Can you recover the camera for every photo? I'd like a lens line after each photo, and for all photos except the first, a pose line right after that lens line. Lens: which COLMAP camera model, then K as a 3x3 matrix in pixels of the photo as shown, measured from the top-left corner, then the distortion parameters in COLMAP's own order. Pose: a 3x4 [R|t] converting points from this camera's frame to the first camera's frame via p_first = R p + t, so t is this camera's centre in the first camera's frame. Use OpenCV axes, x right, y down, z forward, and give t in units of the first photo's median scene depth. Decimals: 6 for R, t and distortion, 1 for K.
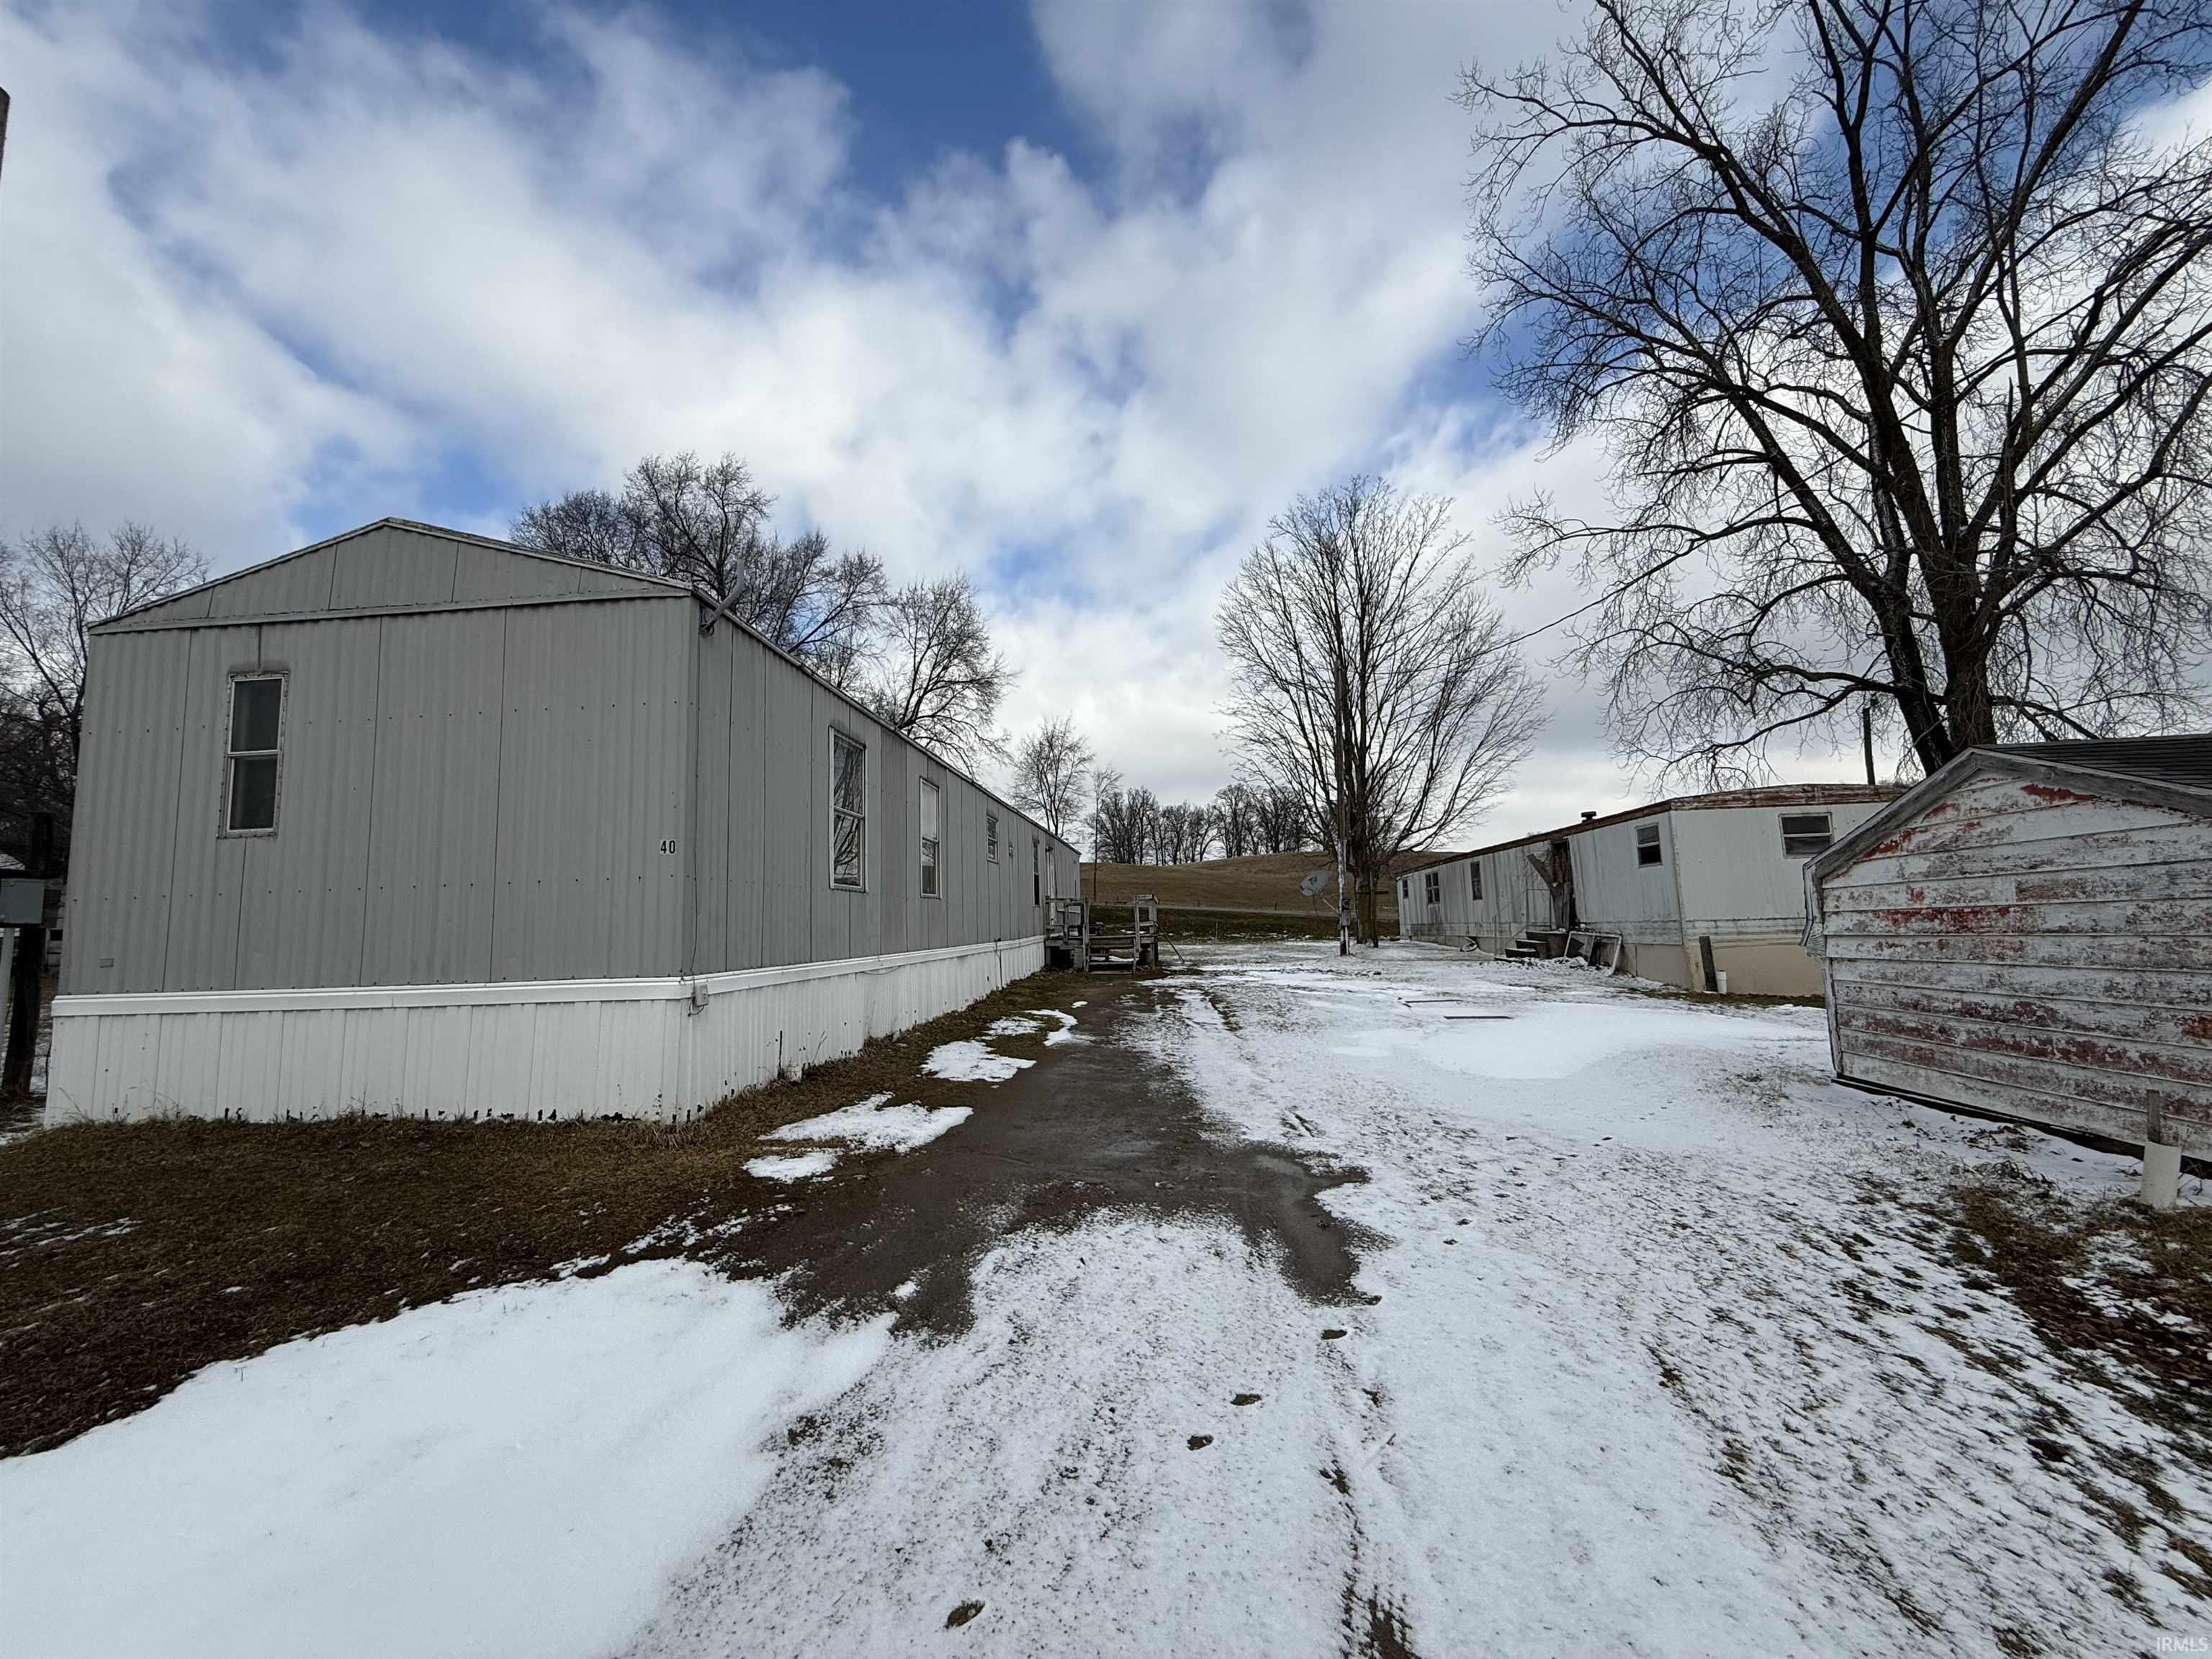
lens RADIAL K [[880.2, 0, 1106.0], [0, 880.2, 829.5], [0, 0, 1]] dist [-0.000485, 0.000054]
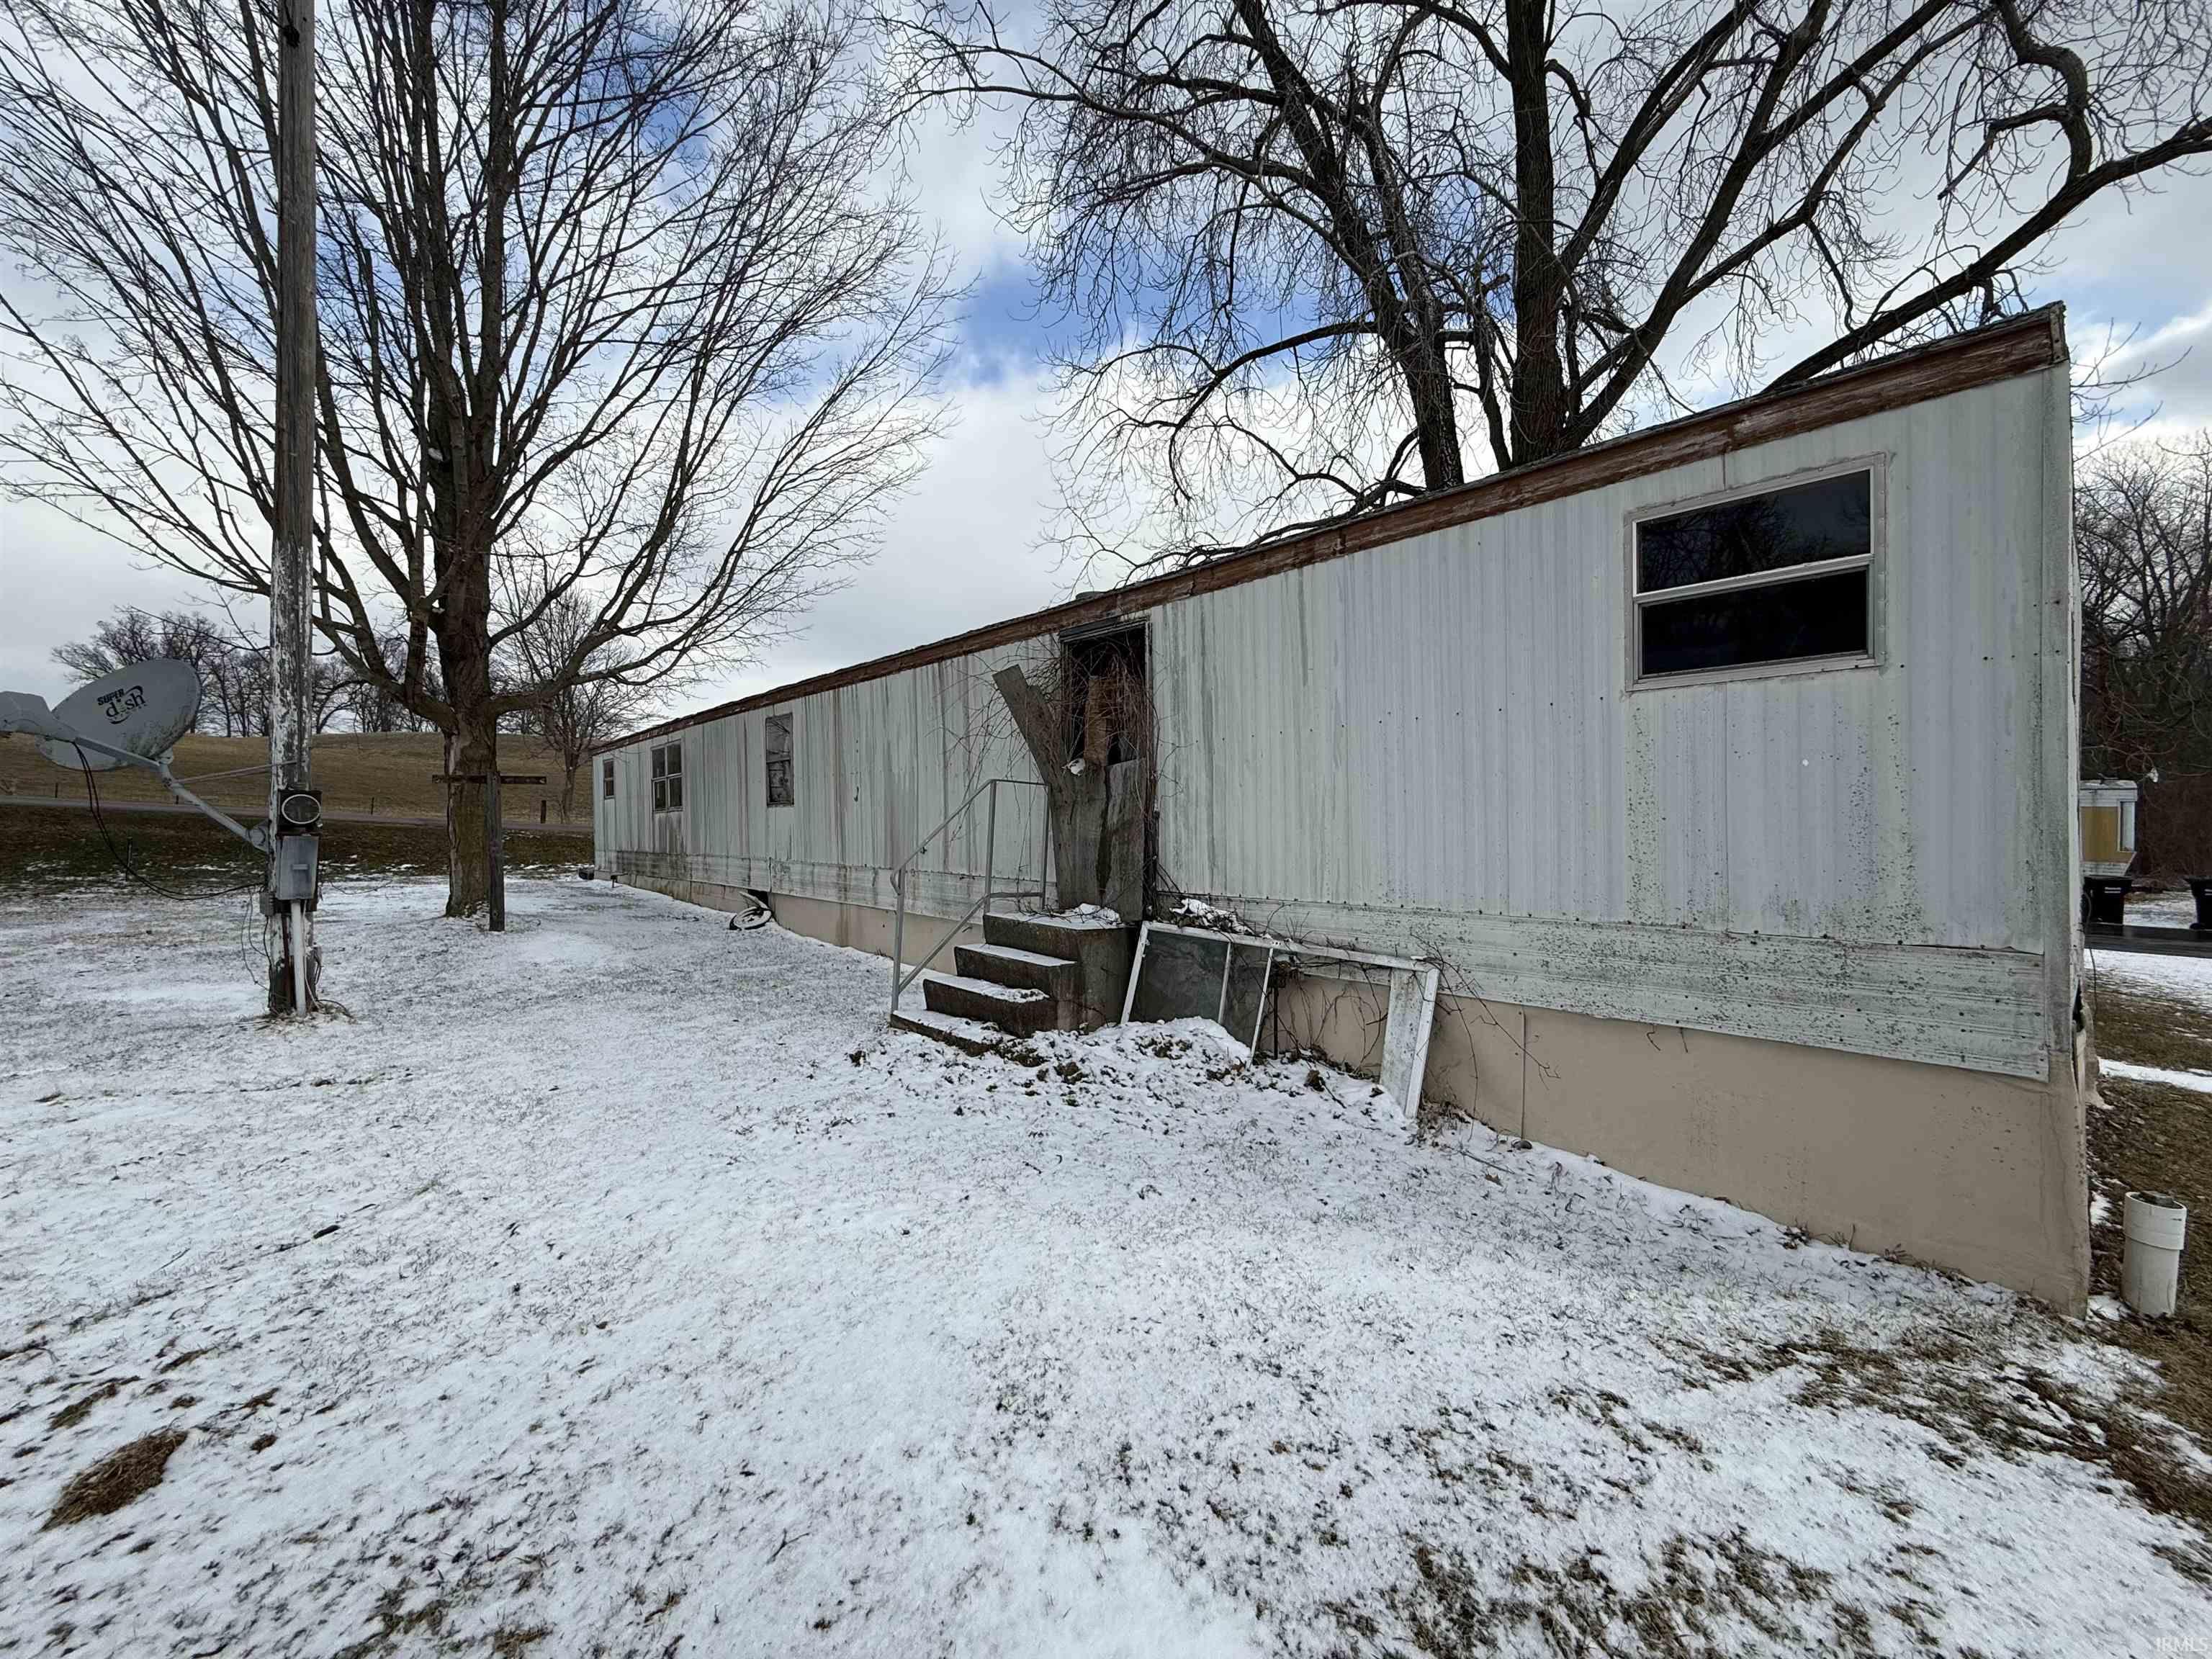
lens RADIAL K [[880.2, 0, 1106.0], [0, 880.2, 829.5], [0, 0, 1]] dist [-0.000485, 0.000054]
pose [[0.678619, 0.007595, 0.734452, 0.207404], [-0.087688, 0.993633, 0.070747, 0.045350], [-0.729238, -0.112412, 0.674964, 0.569717]]
